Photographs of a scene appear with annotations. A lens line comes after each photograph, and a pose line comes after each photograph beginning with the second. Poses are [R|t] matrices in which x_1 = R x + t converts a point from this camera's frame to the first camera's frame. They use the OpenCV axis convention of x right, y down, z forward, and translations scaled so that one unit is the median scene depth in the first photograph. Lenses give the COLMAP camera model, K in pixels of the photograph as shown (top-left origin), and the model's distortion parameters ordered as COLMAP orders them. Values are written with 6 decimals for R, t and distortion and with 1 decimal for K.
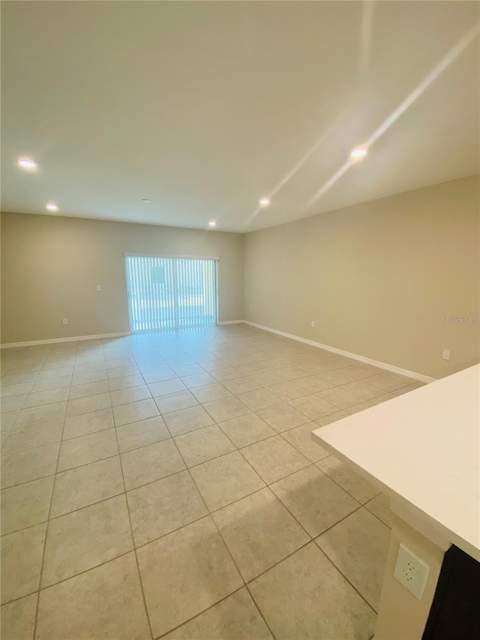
lens RADIAL K [[260.1, 0, 242.9], [0, 260.1, 323.4], [0, 0, 1]] dist [0.015301, -0.000201]
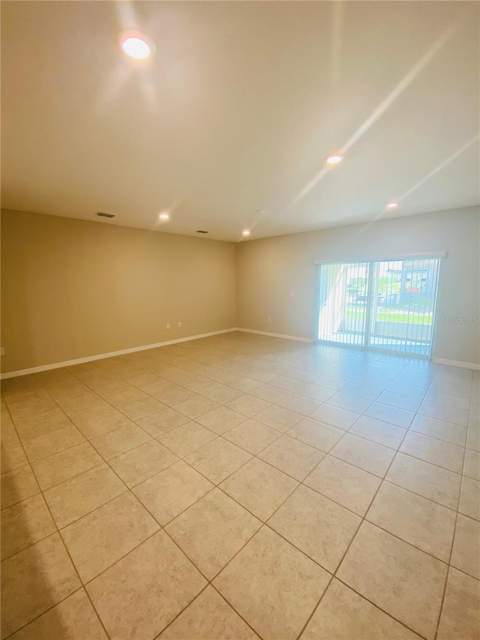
lens RADIAL K [[259.9, 0, 236.2], [0, 259.9, 319.7], [0, 0, 1]] dist [0.002810, -0.012491]
pose [[0.290314, 0.128710, -0.948236, 0.589954], [-0.165897, 0.982678, 0.082594, -0.111520], [0.942441, 0.133331, 0.306638, 0.615888]]
